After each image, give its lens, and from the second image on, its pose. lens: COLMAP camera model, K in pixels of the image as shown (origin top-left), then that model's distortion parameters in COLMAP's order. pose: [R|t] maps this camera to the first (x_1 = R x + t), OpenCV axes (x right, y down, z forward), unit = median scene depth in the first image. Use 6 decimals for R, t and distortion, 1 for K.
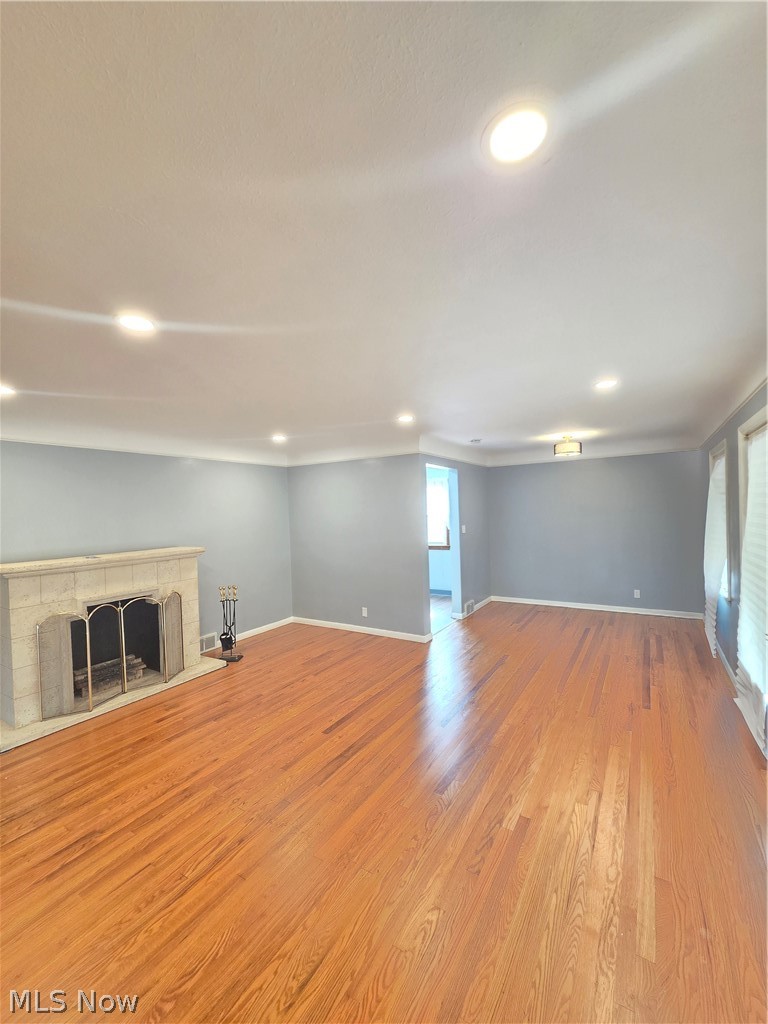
lens RADIAL K [[419.4, 0, 384.6], [0, 419.4, 517.1], [0, 0, 1]] dist [0.004481, 0.000759]
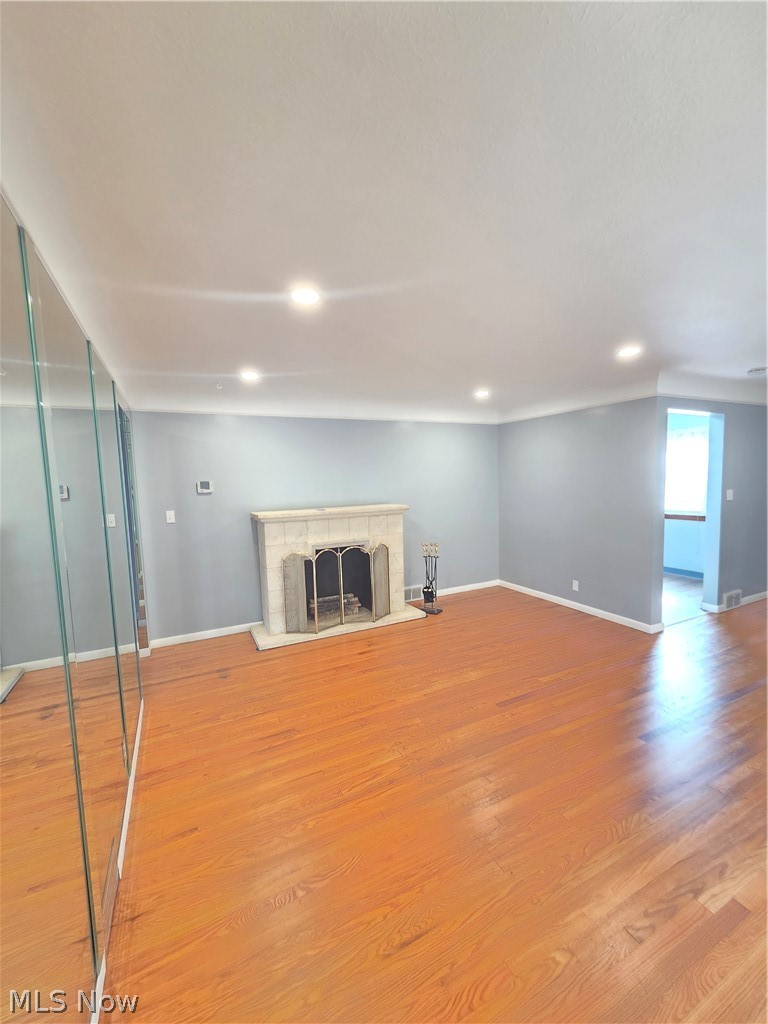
lens RADIAL K [[419.4, 0, 386.5], [0, 419.4, 514.7], [0, 0, 1]] dist [0.004481, 0.000759]
pose [[0.854127, 0.052931, -0.517363, 0.082813], [-0.006165, 0.995768, 0.091697, -0.001256], [0.520027, -0.075131, 0.850839, 0.069561]]
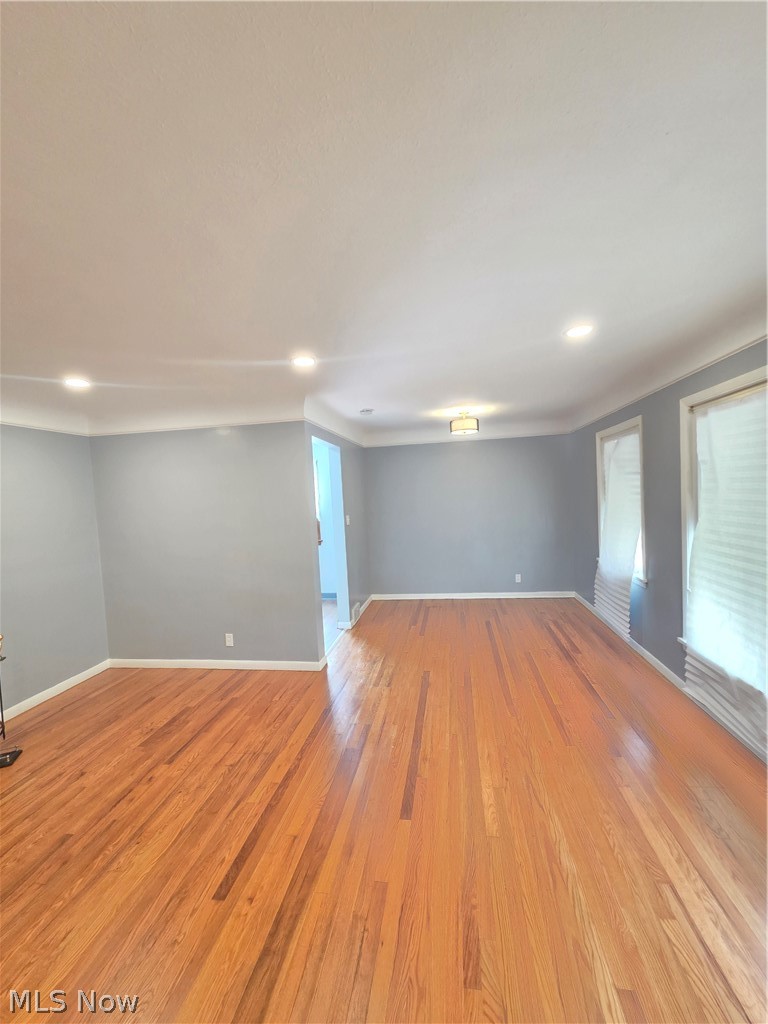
lens RADIAL K [[419.4, 0, 383.6], [0, 419.4, 517.8], [0, 0, 1]] dist [0.004481, 0.000759]
pose [[0.918949, -0.038562, 0.392487, -0.106106], [0.028611, 0.999104, 0.031175, 0.000684], [-0.393338, -0.017419, 0.919229, 0.309400]]
